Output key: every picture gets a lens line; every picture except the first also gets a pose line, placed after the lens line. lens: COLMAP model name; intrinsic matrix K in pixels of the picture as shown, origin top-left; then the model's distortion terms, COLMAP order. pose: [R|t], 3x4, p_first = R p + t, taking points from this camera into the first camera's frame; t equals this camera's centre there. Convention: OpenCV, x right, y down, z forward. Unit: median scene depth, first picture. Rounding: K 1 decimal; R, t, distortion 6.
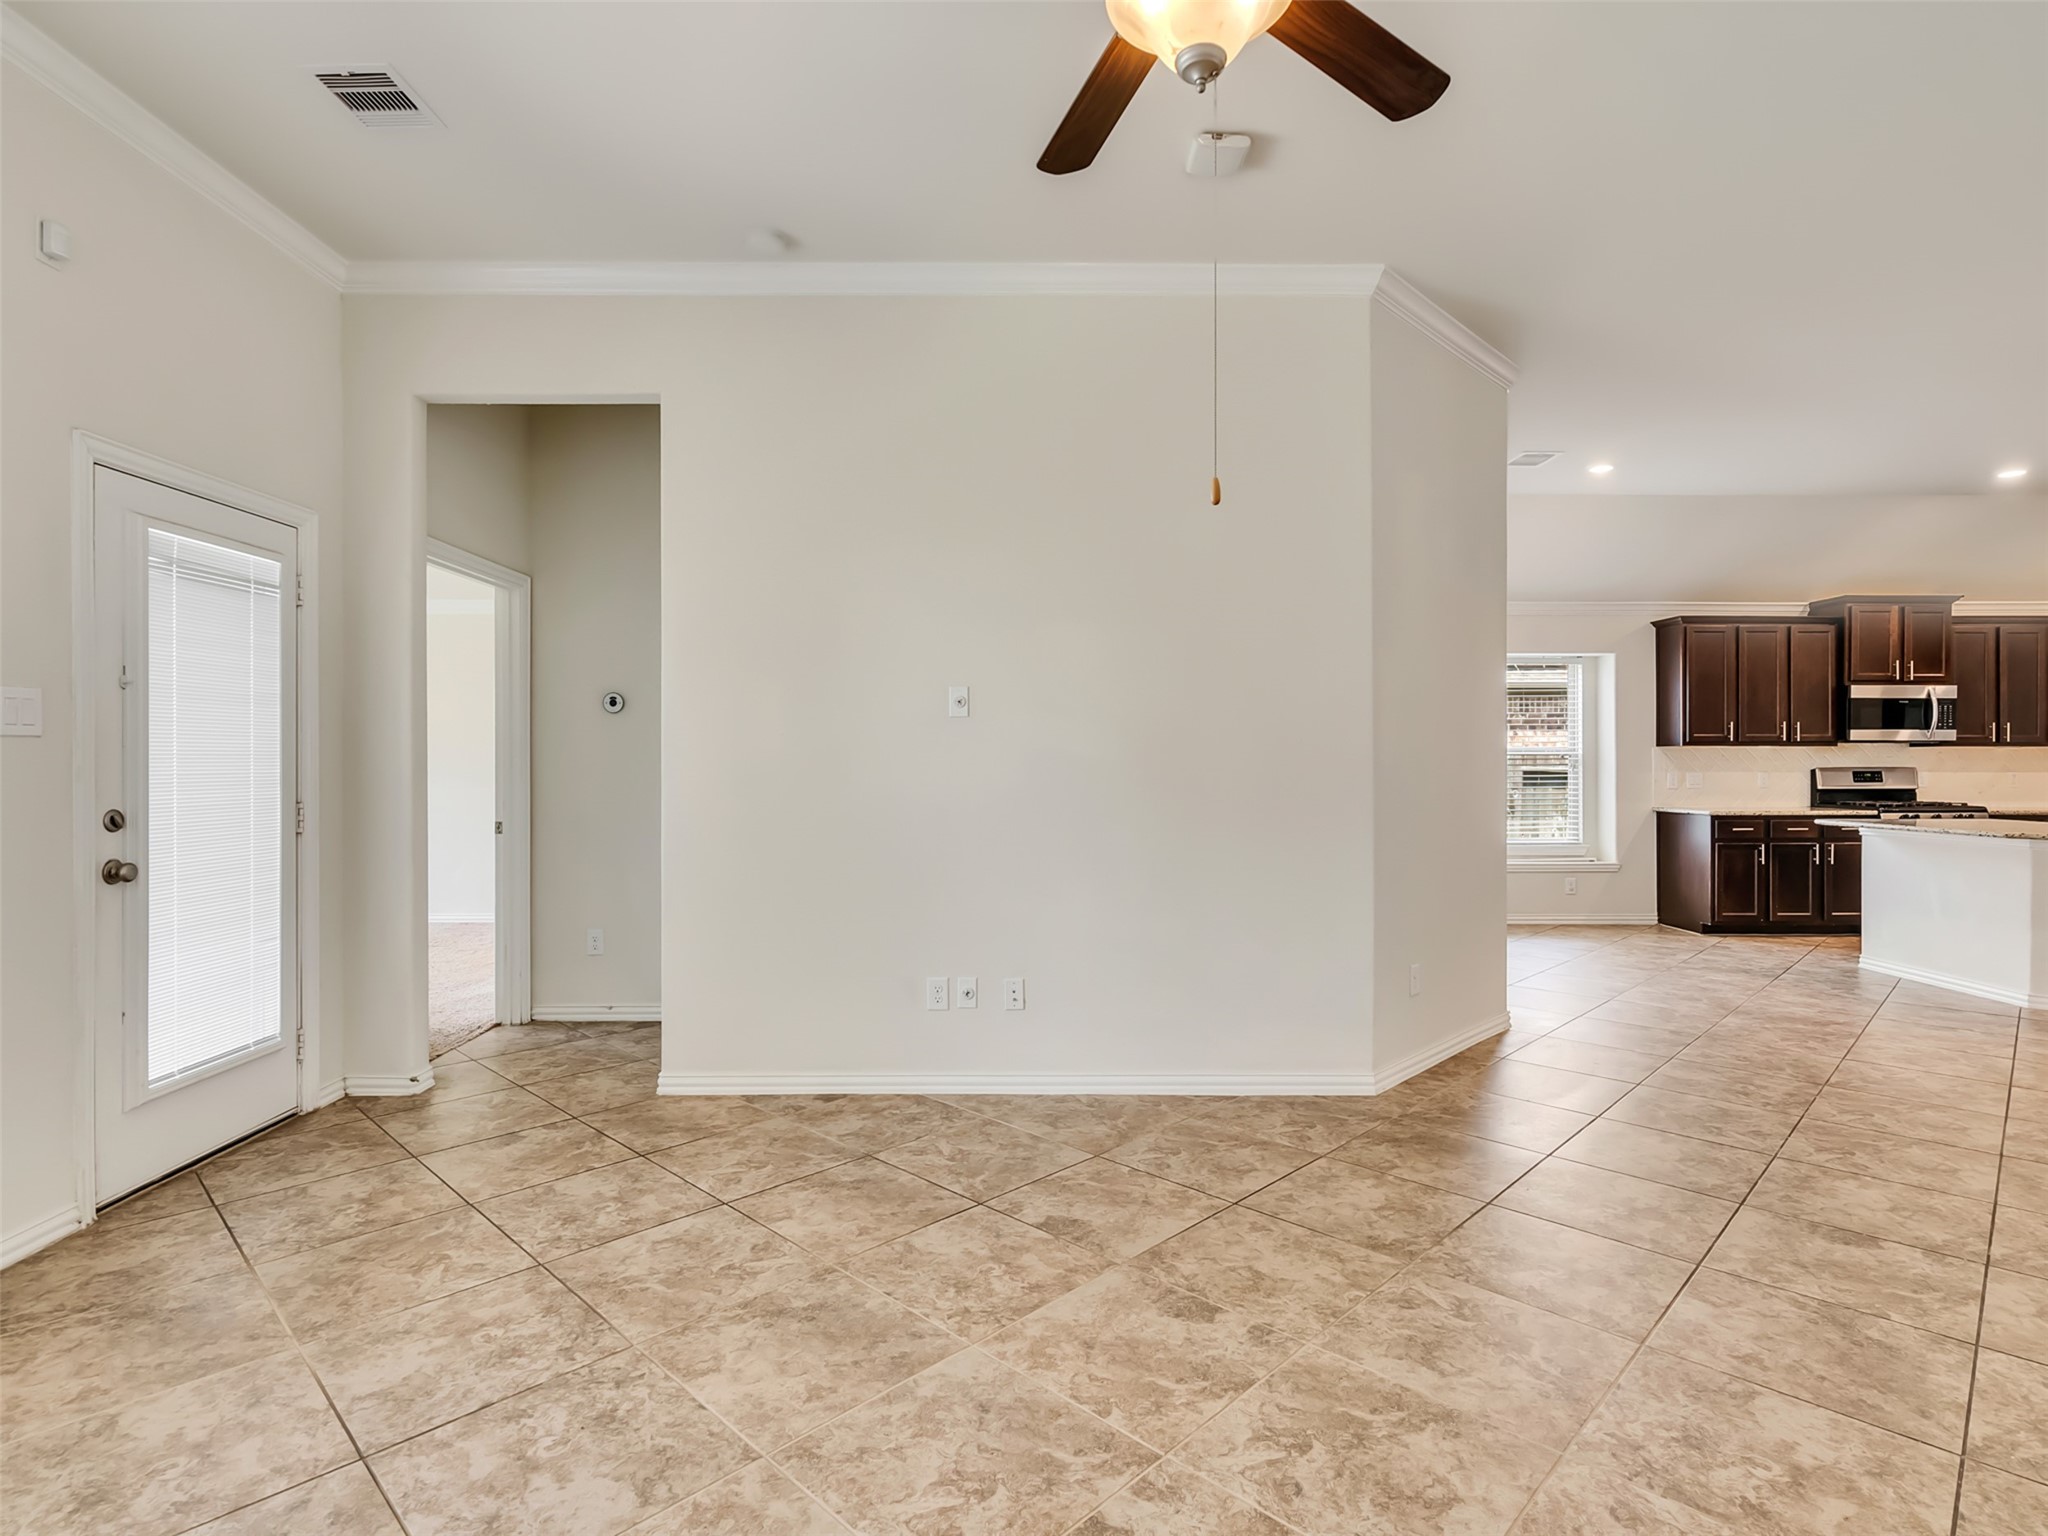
lens RADIAL K [[1049.0, 0, 1012.0], [0, 1049.0, 763.6], [0, 0, 1]] dist [-0.005598, 0.003897]
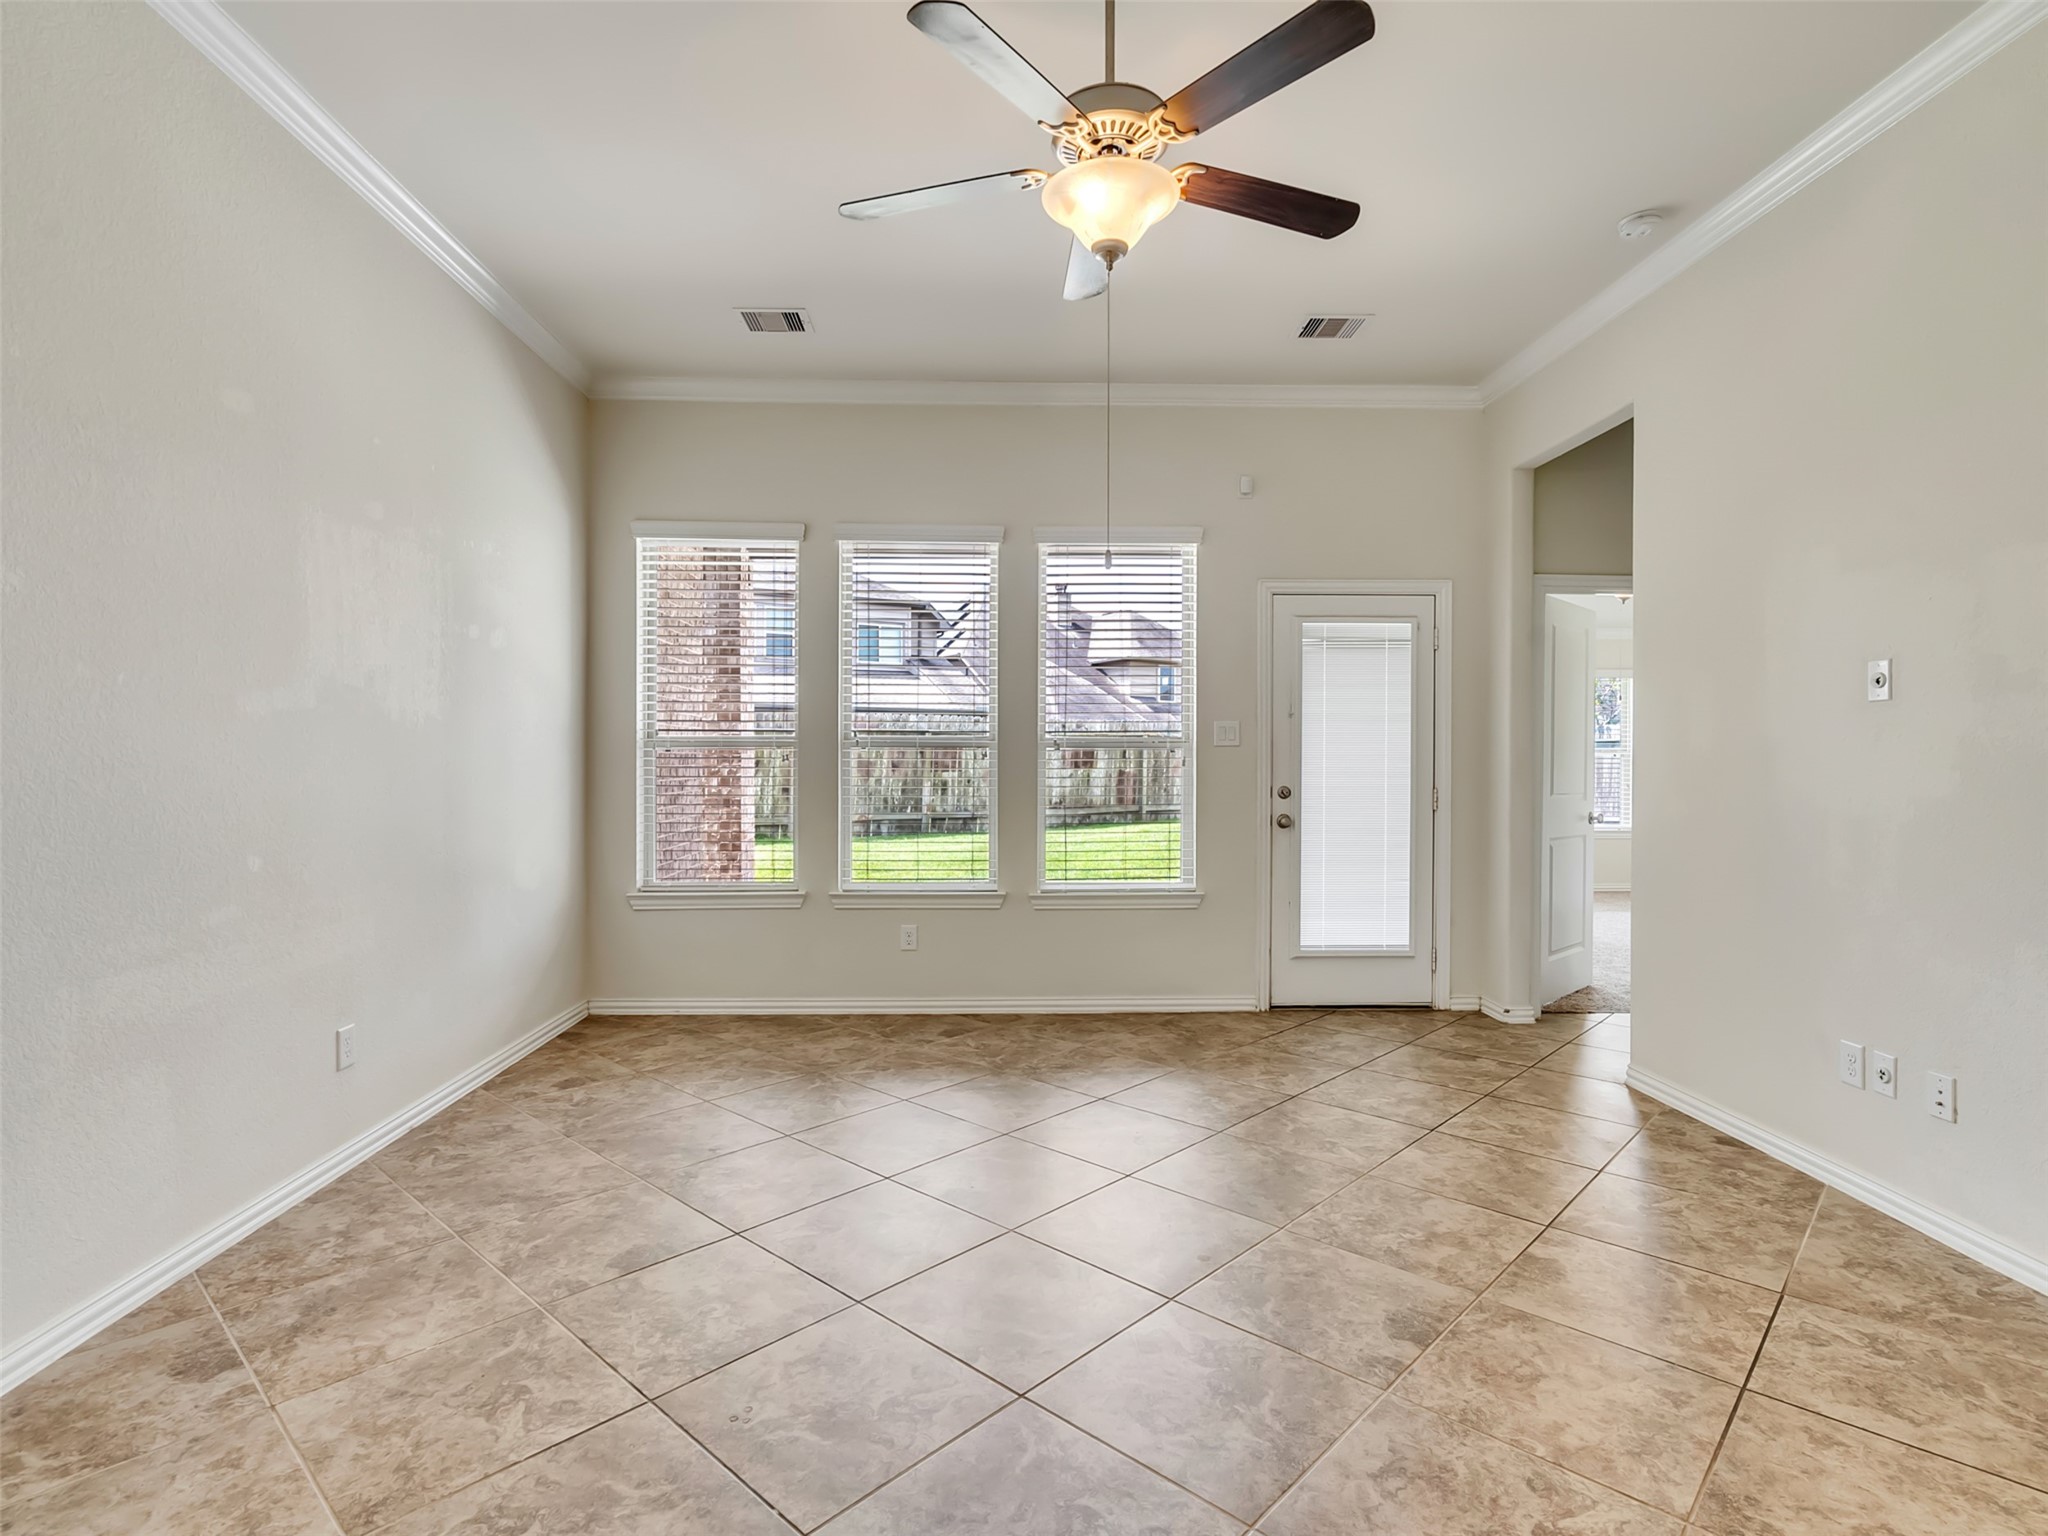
lens RADIAL K [[1049.0, 0, 1010.4], [0, 1049.0, 766.4], [0, 0, 1]] dist [-0.005598, 0.003897]
pose [[0.022978, 0.006883, -0.999712, 0.730364], [-0.004679, 0.999966, 0.006777, -0.000107], [0.999725, 0.004522, 0.023010, 0.396529]]
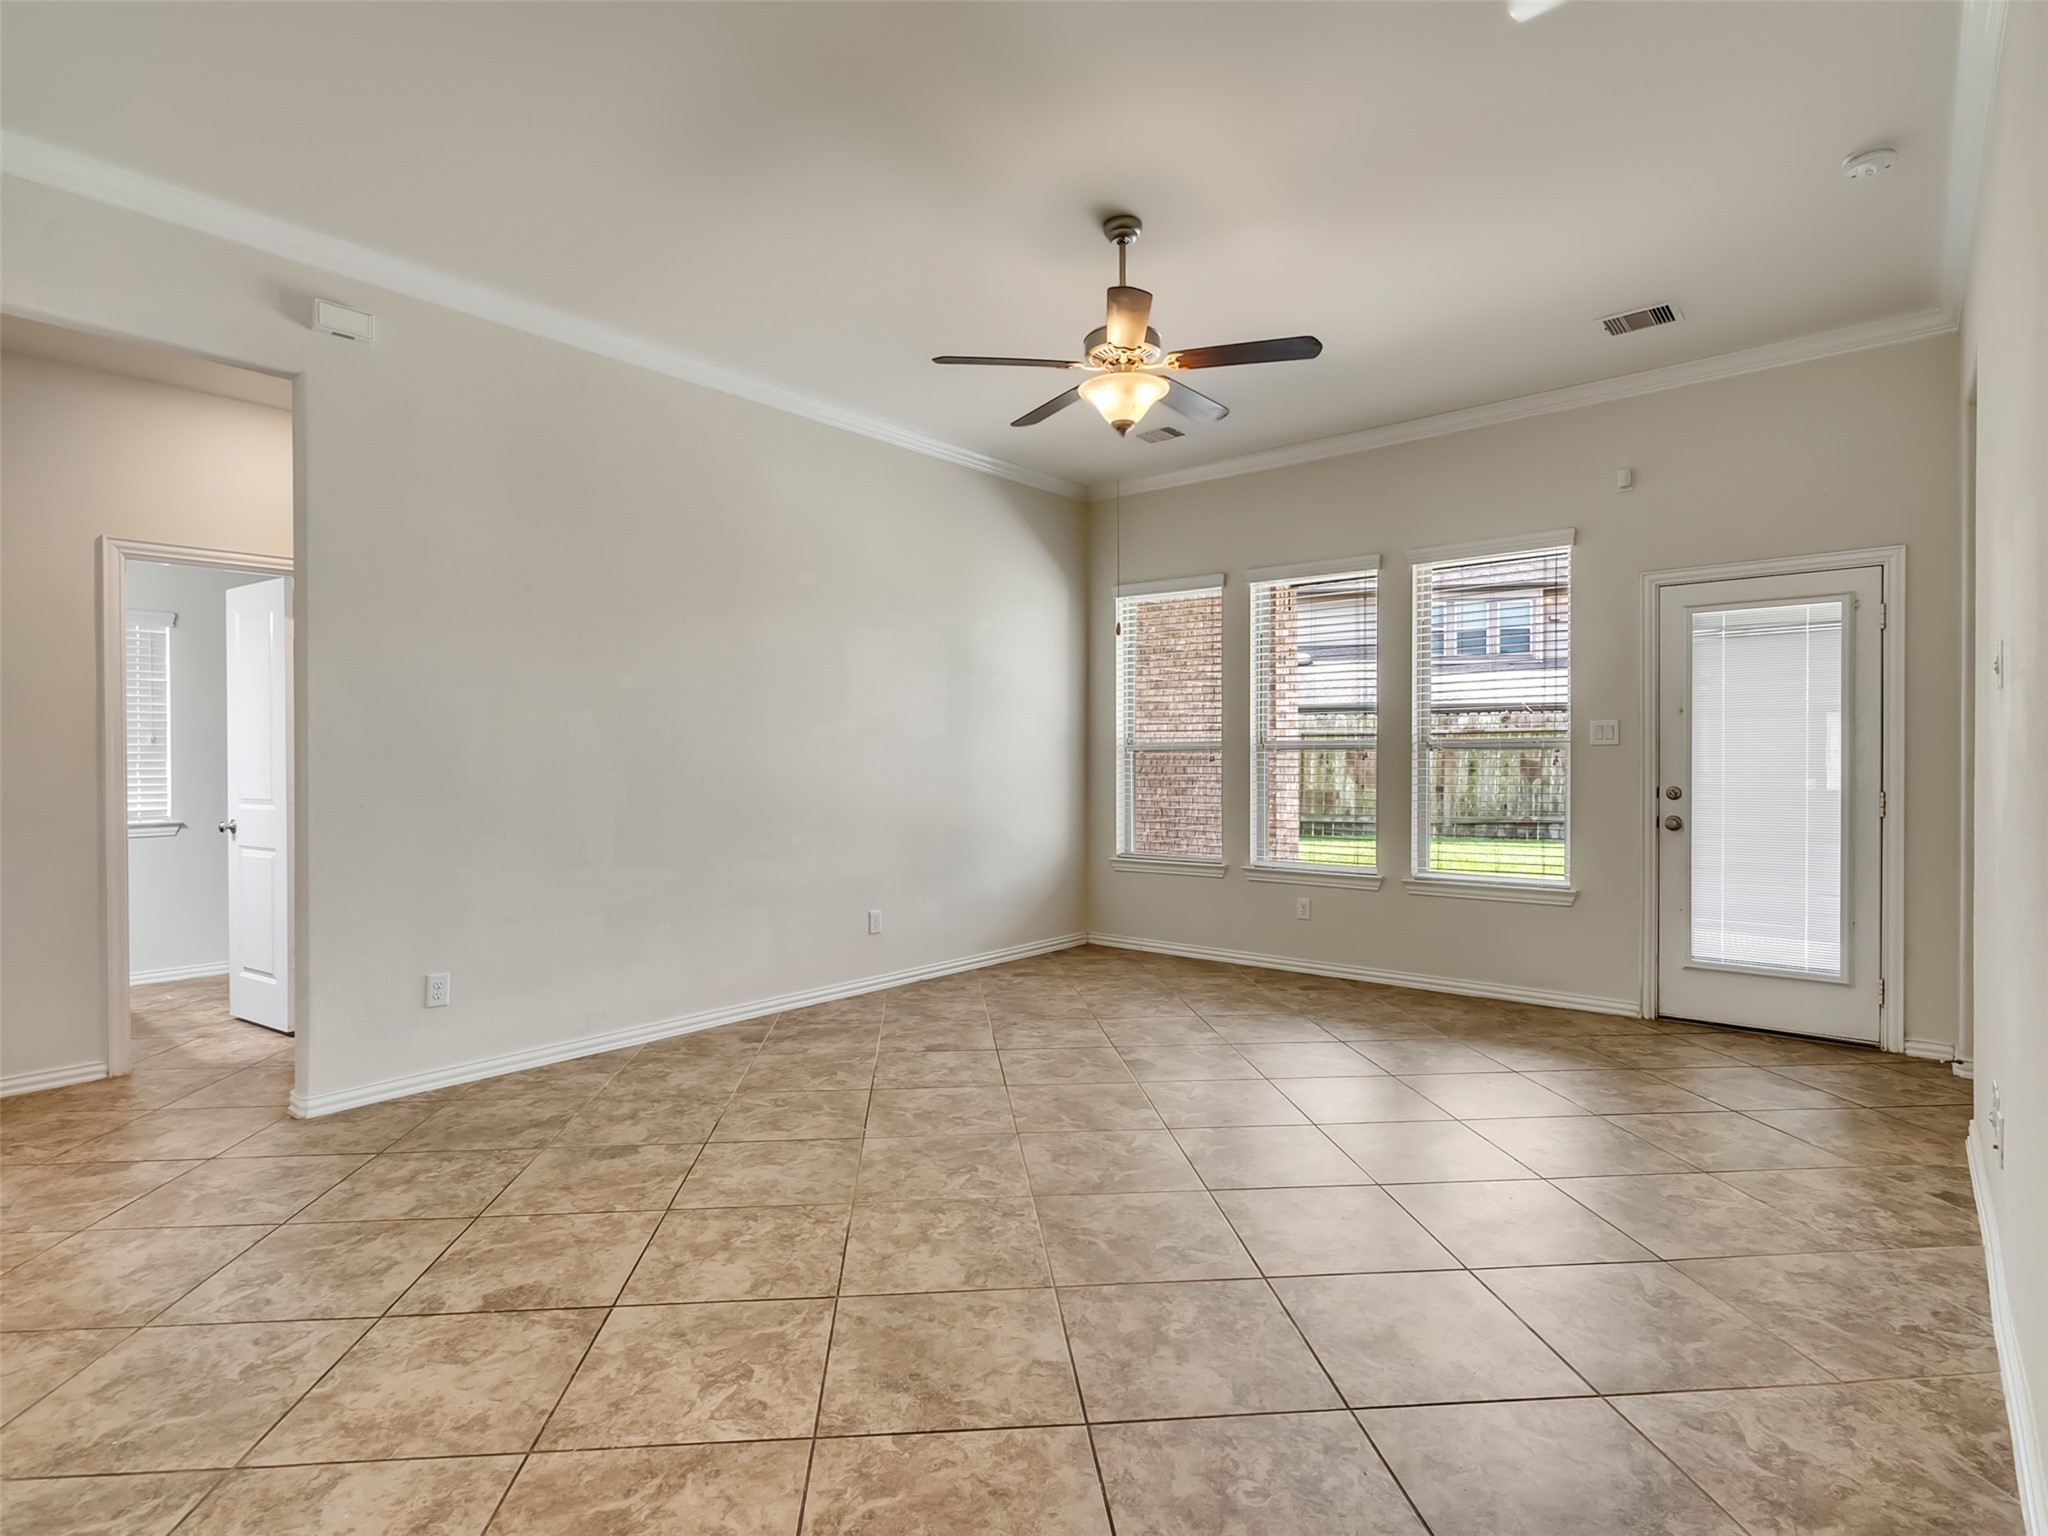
lens RADIAL K [[1049.0, 0, 1010.5], [0, 1049.0, 766.3], [0, 0, 1]] dist [-0.005598, 0.003897]
pose [[-0.650984, 0.005763, -0.759070, 0.900956], [-0.000115, 0.999970, 0.007690, -0.001749], [0.759092, 0.005094, -0.650964, 1.032124]]
